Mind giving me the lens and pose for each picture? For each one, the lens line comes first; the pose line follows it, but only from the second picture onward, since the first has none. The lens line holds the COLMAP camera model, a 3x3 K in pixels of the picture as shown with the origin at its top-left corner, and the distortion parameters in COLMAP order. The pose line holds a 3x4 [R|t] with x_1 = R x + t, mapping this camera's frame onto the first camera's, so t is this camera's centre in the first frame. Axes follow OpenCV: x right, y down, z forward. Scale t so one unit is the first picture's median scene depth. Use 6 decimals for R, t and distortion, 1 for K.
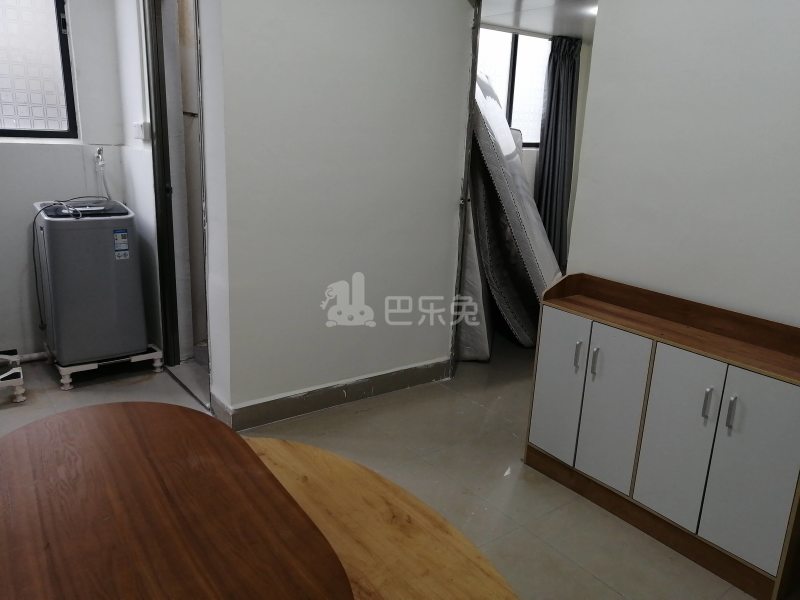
lens RADIAL K [[630.5, 0, 404.7], [0, 630.5, 297.0], [0, 0, 1]] dist [-0.003002, 0.012937]
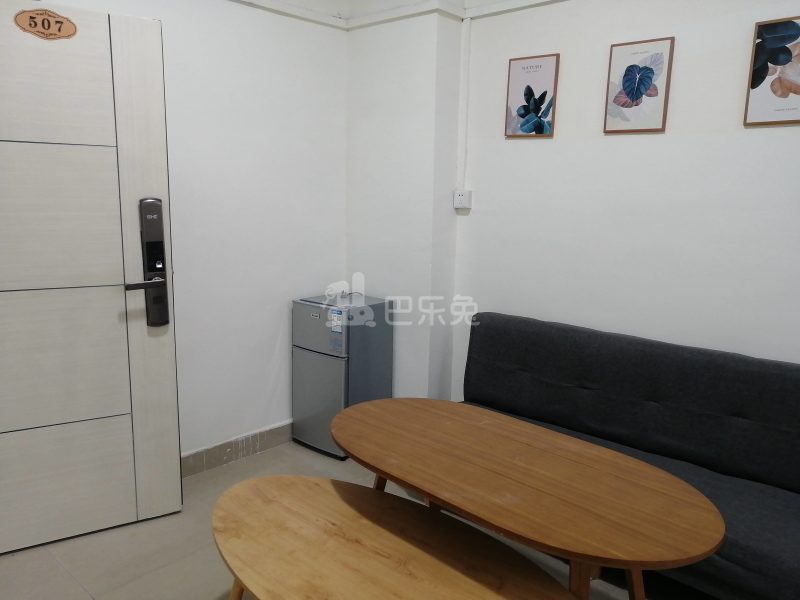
lens RADIAL K [[630.5, 0, 399.1], [0, 630.5, 303.3], [0, 0, 1]] dist [-0.003002, 0.012937]
pose [[-0.981196, -0.025538, -0.191318, 0.065125], [-0.105200, 0.901801, 0.419152, -0.436973], [0.161826, 0.431397, -0.887530, 1.658036]]
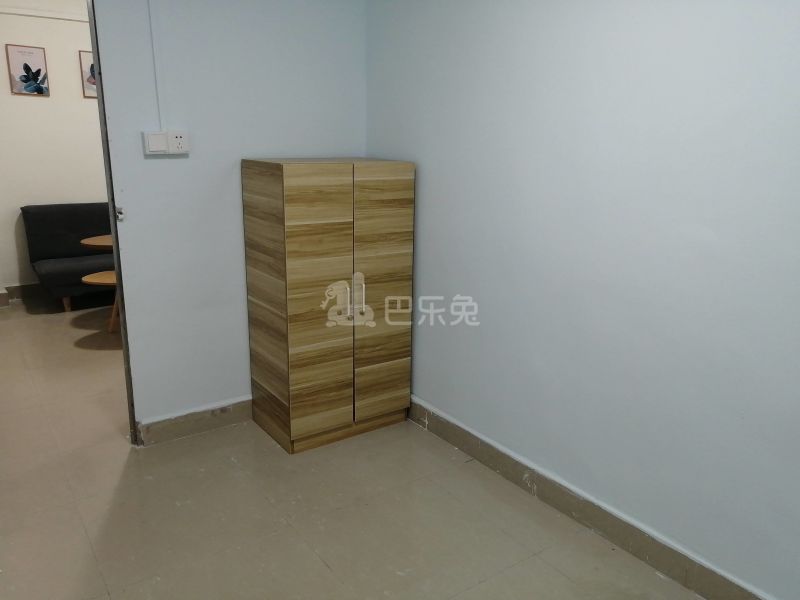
lens RADIAL K [[630.5, 0, 400.3], [0, 630.5, 297.2], [0, 0, 1]] dist [-0.003002, 0.012937]
pose [[-0.034491, 0.201336, -0.978915, 2.570221], [-0.276739, 0.939273, 0.202934, -0.336916], [0.960326, 0.277904, 0.023321, 1.810878]]
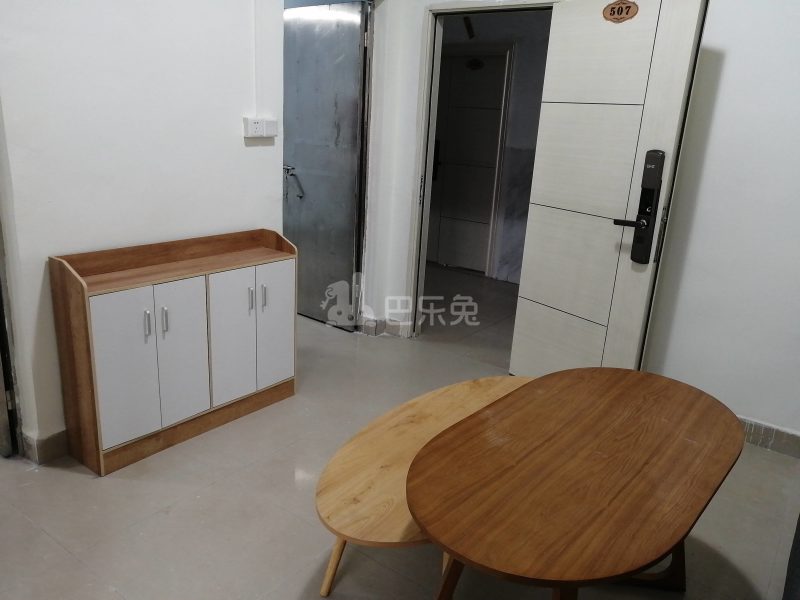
lens RADIAL K [[630.5, 0, 401.1], [0, 630.5, 297.6], [0, 0, 1]] dist [-0.003002, 0.012937]
pose [[-0.281258, -0.319958, 0.904722, -1.112773], [0.183669, 0.907402, 0.378004, -0.381308], [-0.941892, 0.272486, -0.196448, 1.218644]]
